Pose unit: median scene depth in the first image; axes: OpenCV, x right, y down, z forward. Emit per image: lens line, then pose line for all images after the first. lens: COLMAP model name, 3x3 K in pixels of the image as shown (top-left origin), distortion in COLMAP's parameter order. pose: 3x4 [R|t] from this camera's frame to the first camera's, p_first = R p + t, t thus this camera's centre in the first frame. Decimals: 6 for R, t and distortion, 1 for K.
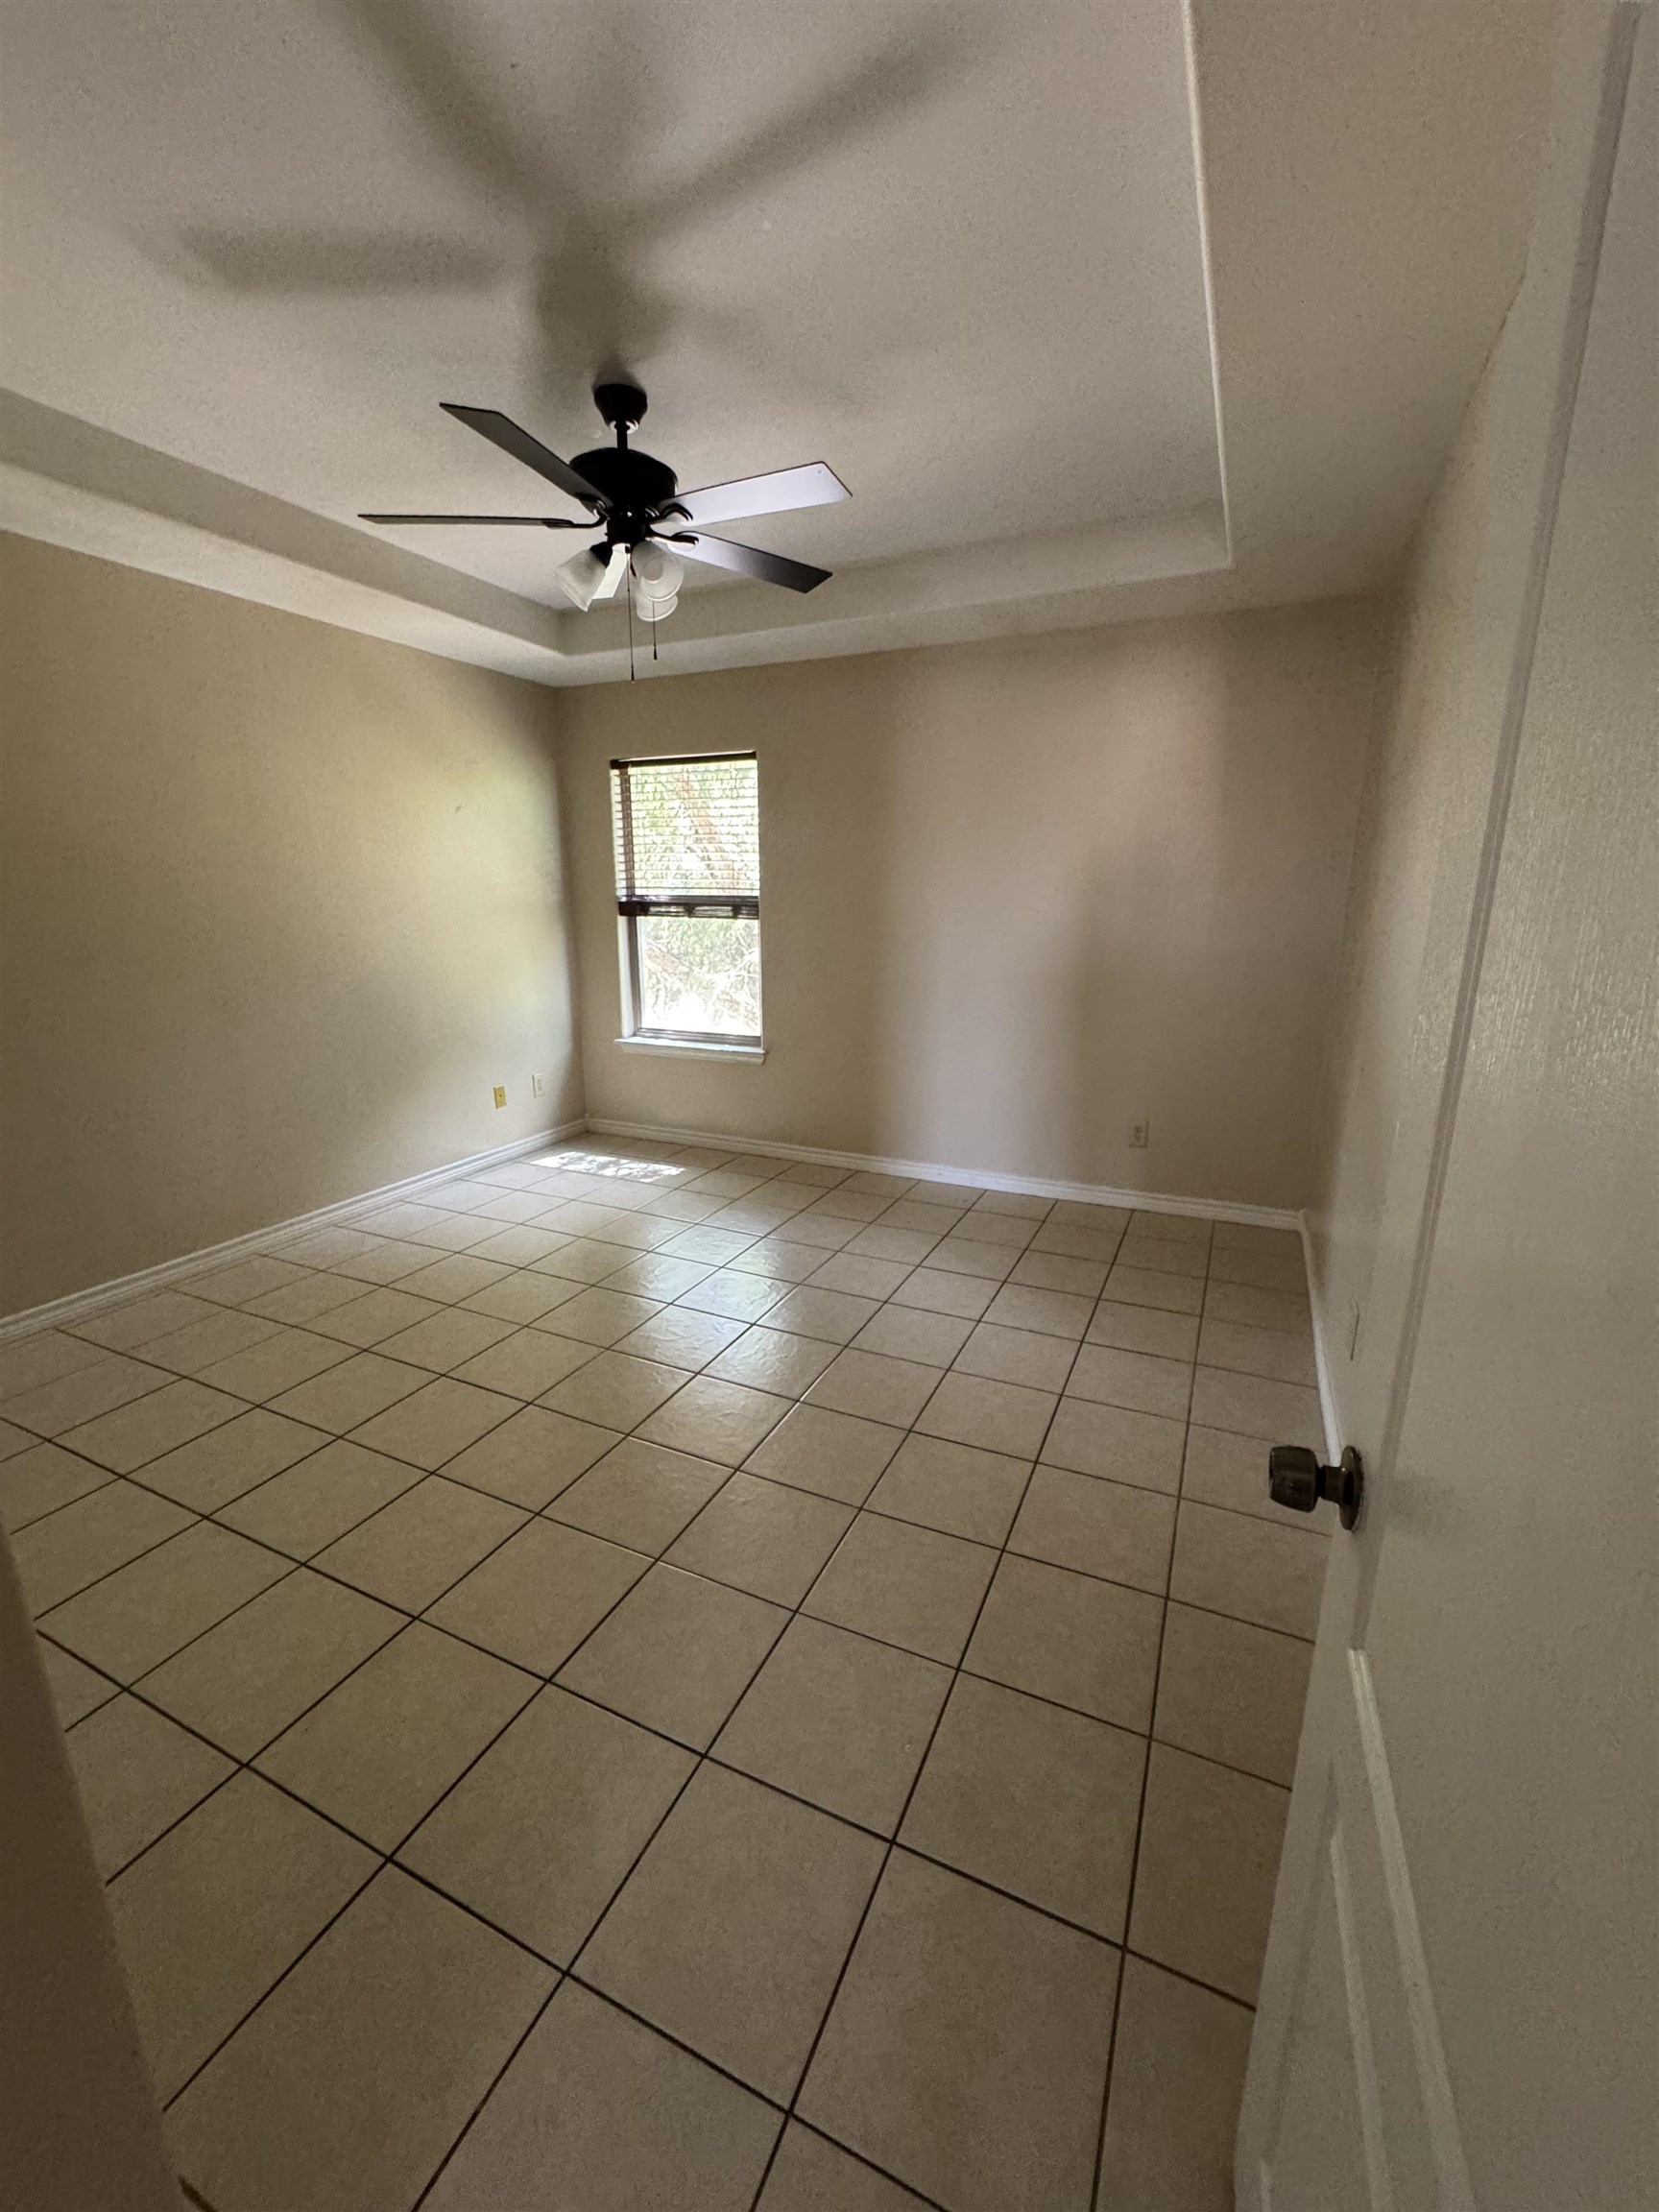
lens RADIAL K [[882.2, 0, 832.5], [0, 882.2, 1112.2], [0, 0, 1]] dist [-0.005712, 0.000651]
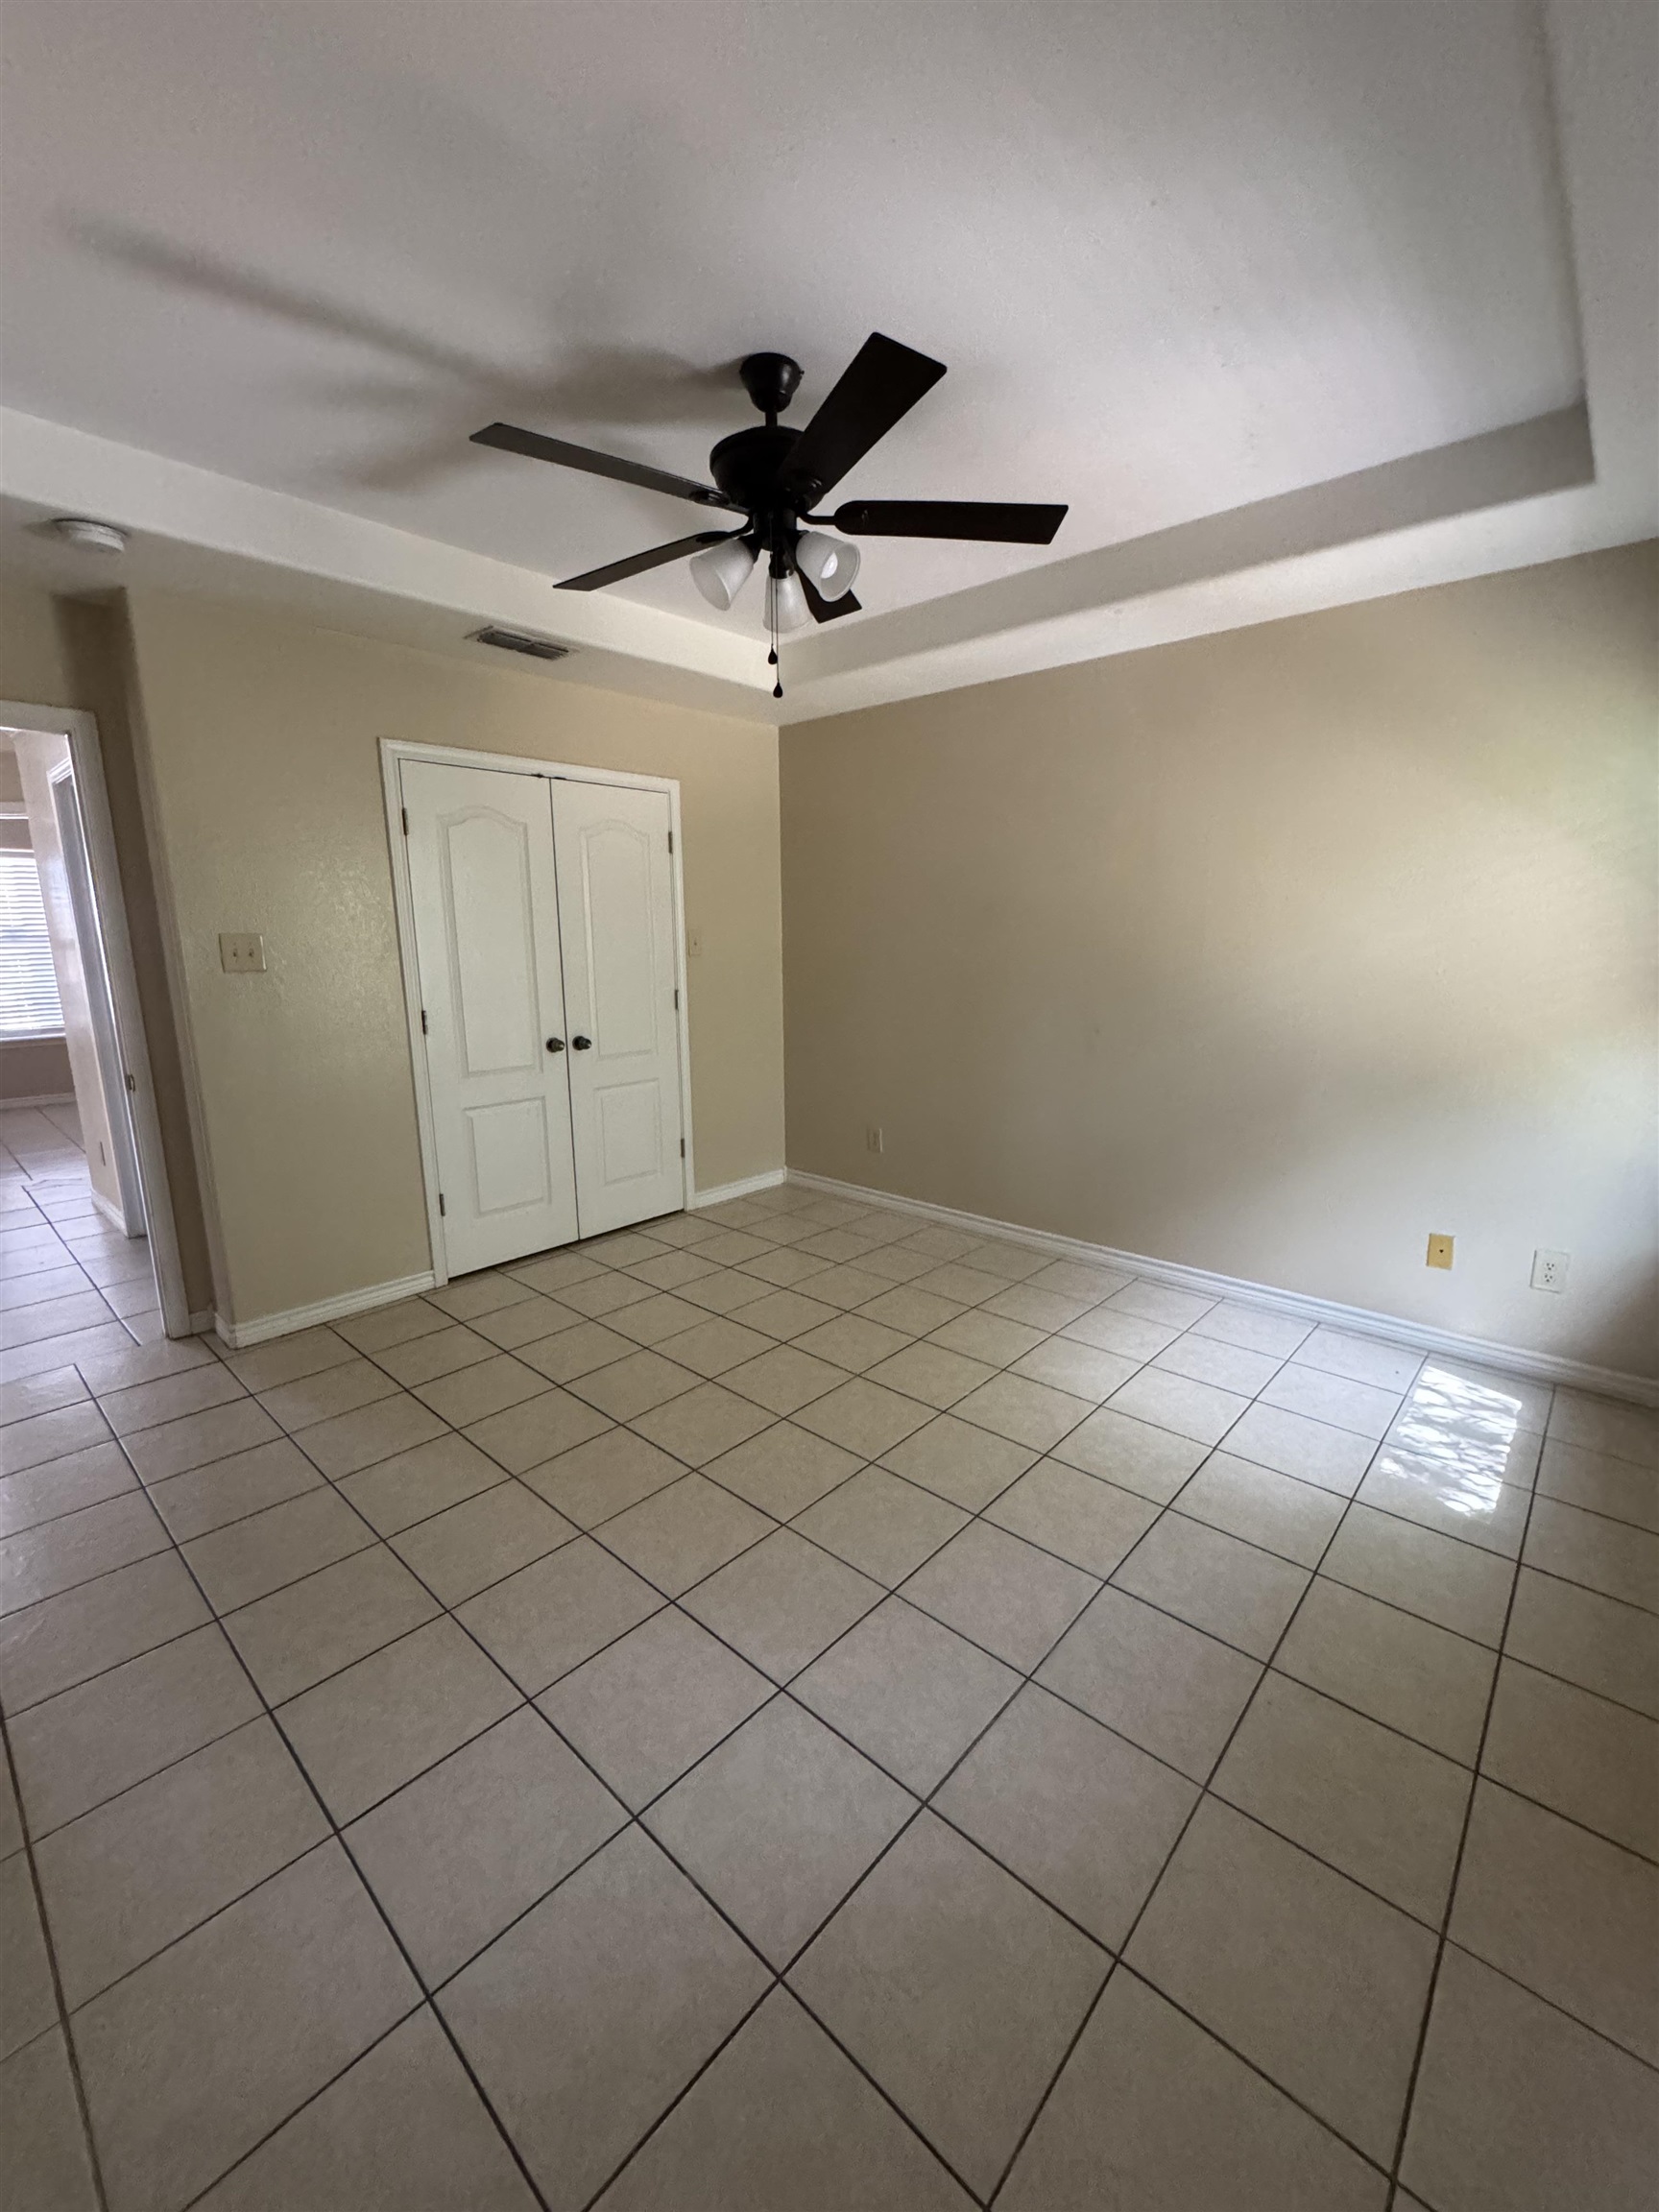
lens RADIAL K [[882.2, 0, 826.2], [0, 882.2, 1112.1], [0, 0, 1]] dist [-0.005712, 0.000651]
pose [[-0.302988, 0.186455, -0.934576, 0.348692], [-0.234929, 0.935795, 0.262862, -0.183047], [0.923584, 0.299203, -0.239731, 0.744588]]
